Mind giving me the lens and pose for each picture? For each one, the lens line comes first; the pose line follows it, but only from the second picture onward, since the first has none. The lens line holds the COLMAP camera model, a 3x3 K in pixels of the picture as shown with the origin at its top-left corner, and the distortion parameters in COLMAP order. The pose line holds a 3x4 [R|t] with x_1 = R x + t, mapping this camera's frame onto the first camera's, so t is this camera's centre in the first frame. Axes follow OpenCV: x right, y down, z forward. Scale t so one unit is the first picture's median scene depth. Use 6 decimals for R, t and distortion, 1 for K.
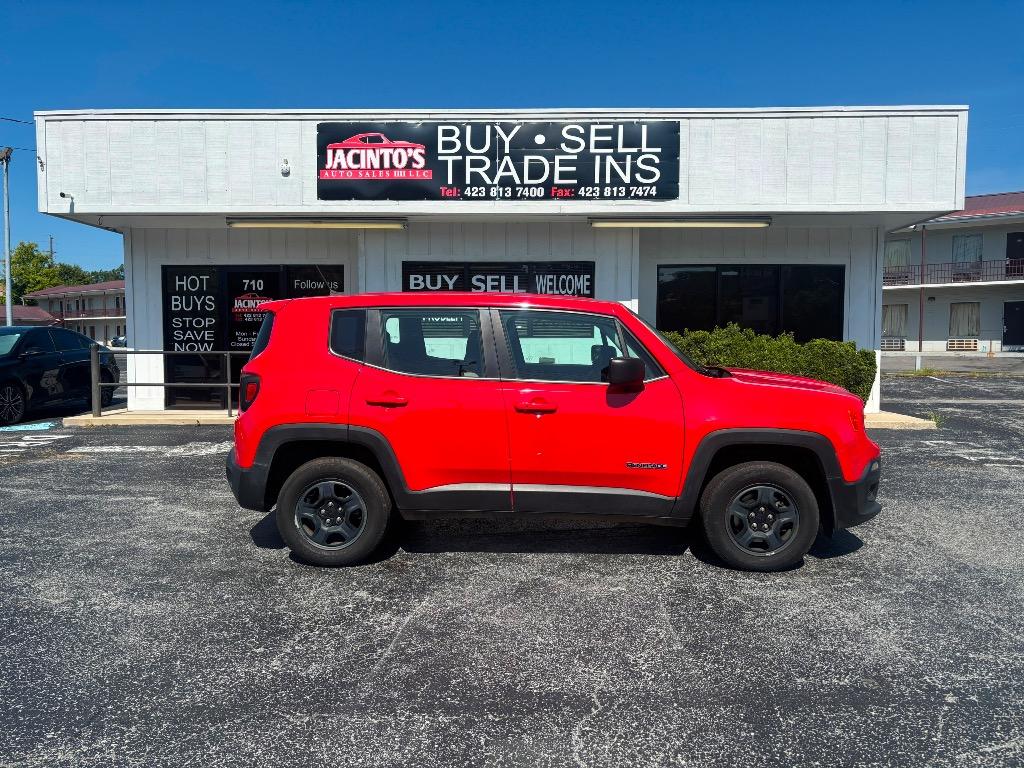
lens RADIAL K [[776.0, 0, 518.0], [0, 776.0, 398.7], [0, 0, 1]] dist [0.040595, -0.048060]
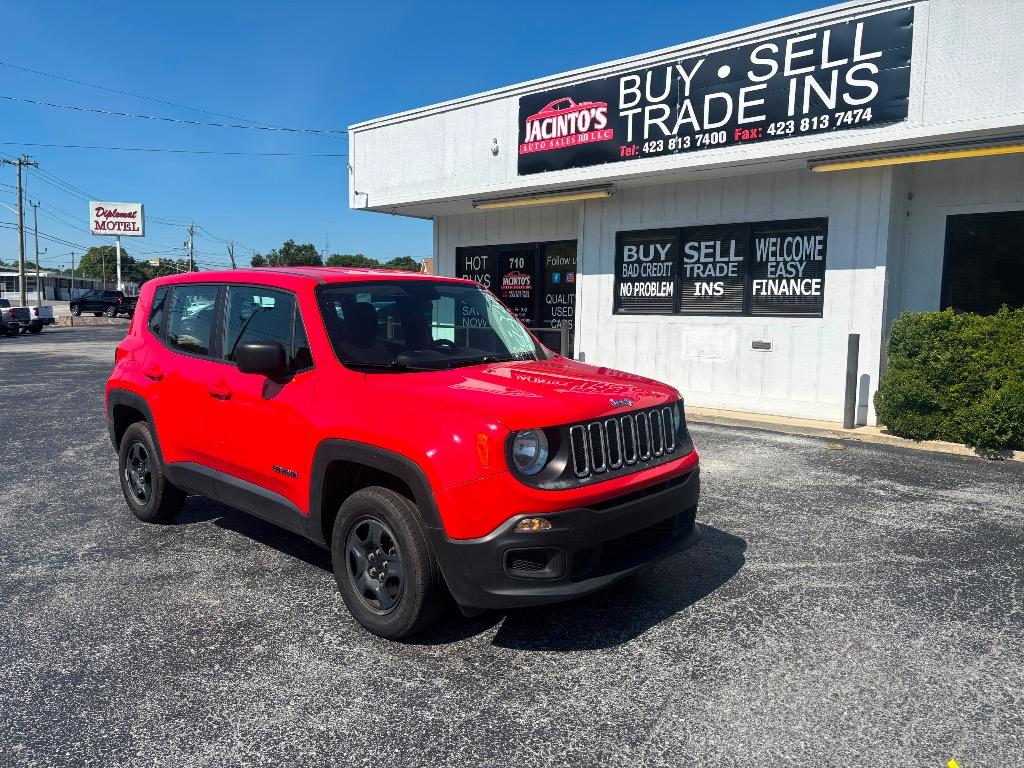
lens RADIAL K [[776.0, 0, 506.3], [0, 776.0, 387.7], [0, 0, 1]] dist [0.040595, -0.048060]
pose [[0.747733, 0.079218, -0.659257, 0.419486], [-0.064534, 0.996828, 0.046586, -0.028167], [0.660856, 0.007711, 0.750473, 0.242443]]
